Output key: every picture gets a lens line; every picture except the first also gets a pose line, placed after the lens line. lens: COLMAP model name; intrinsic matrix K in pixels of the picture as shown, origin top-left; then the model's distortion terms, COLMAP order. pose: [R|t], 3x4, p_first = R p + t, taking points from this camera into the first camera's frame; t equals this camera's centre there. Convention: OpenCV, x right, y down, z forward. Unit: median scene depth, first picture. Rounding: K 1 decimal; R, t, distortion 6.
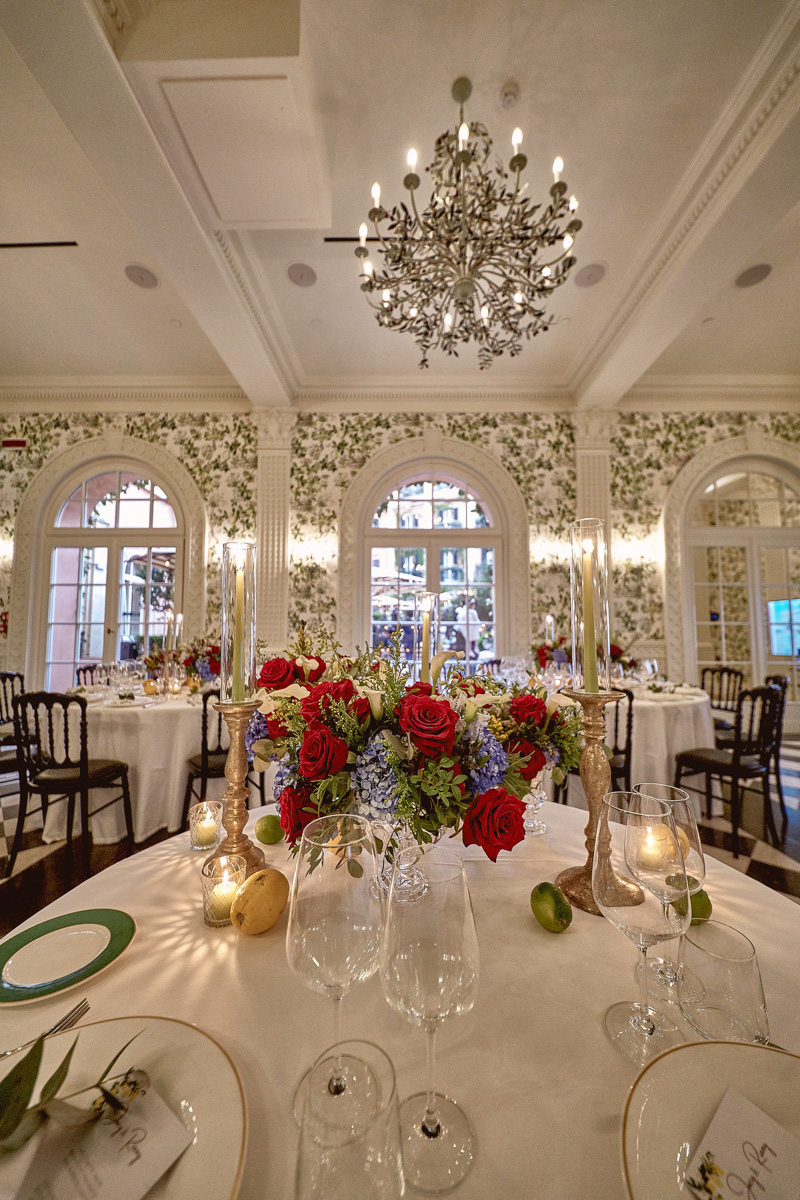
lens RADIAL K [[384.9, 0, 402.5], [0, 384.9, 595.5], [0, 0, 1]] dist [0.000125, -0.000004]
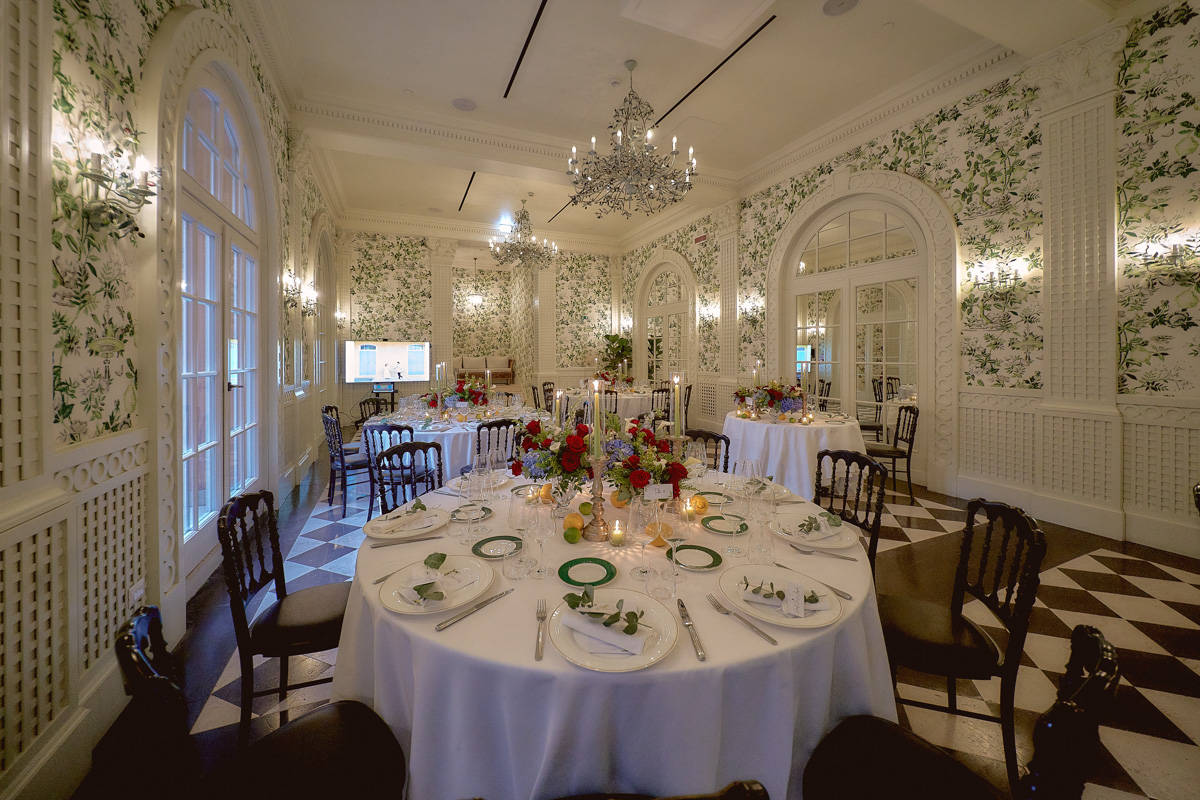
lens RADIAL K [[384.9, 0, 646.3], [0, 384.9, 359.8], [0, 0, 1]] dist [0.000125, -0.000004]
pose [[0.542680, 0.006559, -0.839914, 0.855729], [0.050006, 0.997943, 0.040103, -0.001198], [0.838450, -0.063764, 0.541236, -0.004577]]
